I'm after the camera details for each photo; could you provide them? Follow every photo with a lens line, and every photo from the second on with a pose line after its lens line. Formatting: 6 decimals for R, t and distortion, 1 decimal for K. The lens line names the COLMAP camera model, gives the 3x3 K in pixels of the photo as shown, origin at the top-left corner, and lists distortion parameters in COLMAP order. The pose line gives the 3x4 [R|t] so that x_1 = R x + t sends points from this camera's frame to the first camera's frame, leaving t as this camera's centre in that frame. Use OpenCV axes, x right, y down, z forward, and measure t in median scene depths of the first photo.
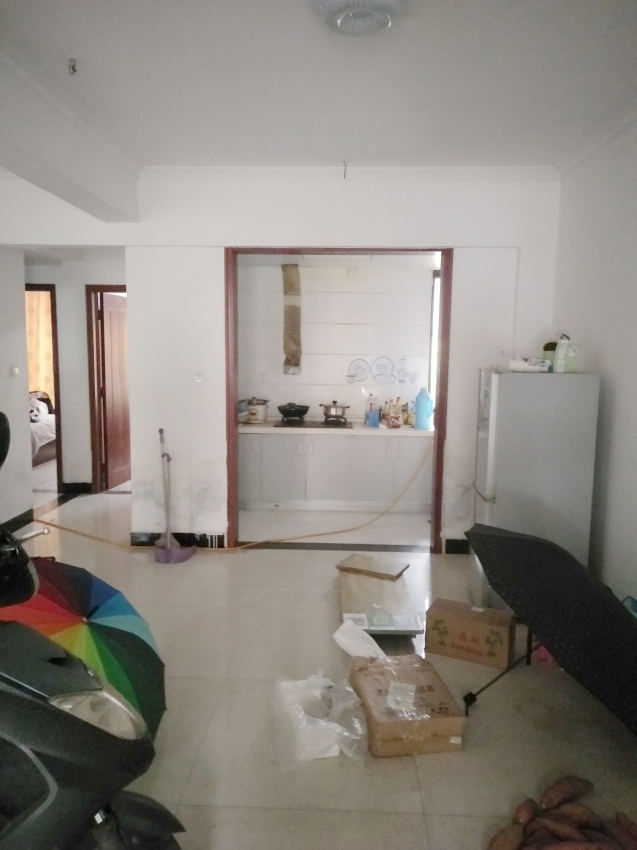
lens RADIAL K [[649.6, 0, 318.5], [0, 649.6, 425.0], [0, 0, 1]] dist [0.001102, -0.001753]
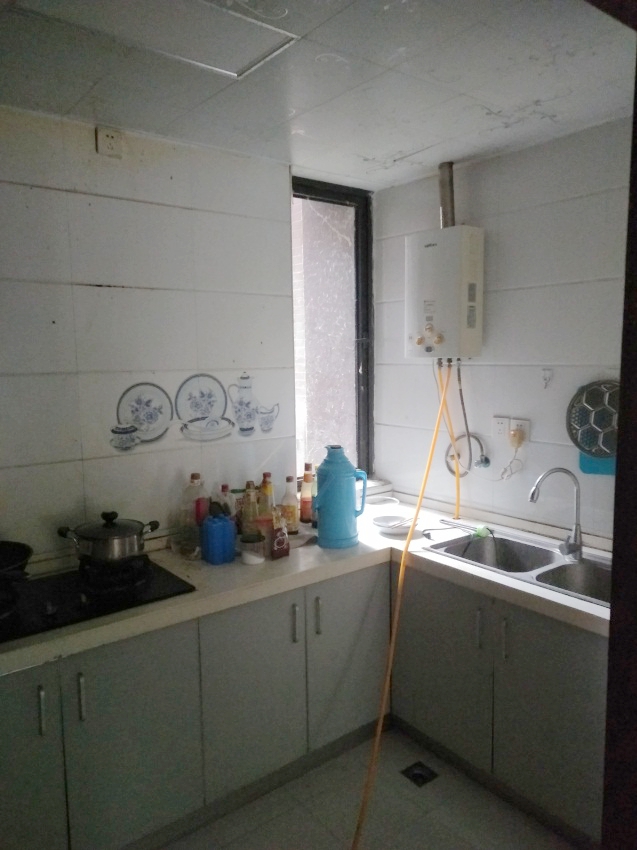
lens RADIAL K [[631.2, 0, 318.5], [0, 631.2, 425.0], [0, 0, 1]] dist [0.003914, -0.004344]
pose [[0.782966, -0.098240, 0.614258, -0.110544], [0.103579, 0.994255, 0.026987, -0.102394], [-0.613380, 0.042494, 0.788644, 0.868186]]
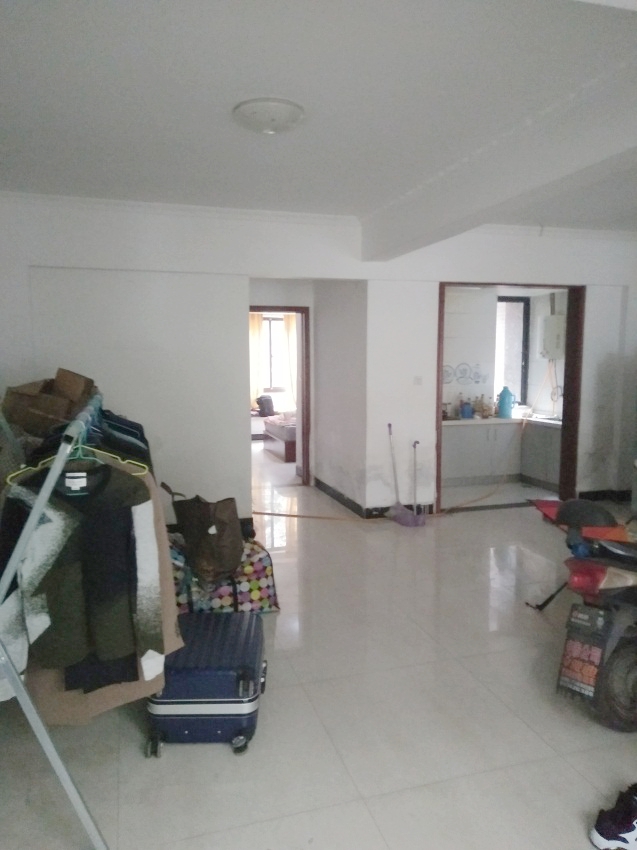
lens RADIAL K [[631.2, 0, 318.5], [0, 631.2, 425.0], [0, 0, 1]] dist [0.003914, -0.004344]
pose [[0.954592, -0.054619, 0.292866, -0.718304], [0.057755, 0.998329, -0.002065, 0.002654], [-0.292264, 0.018886, 0.956151, -0.131434]]
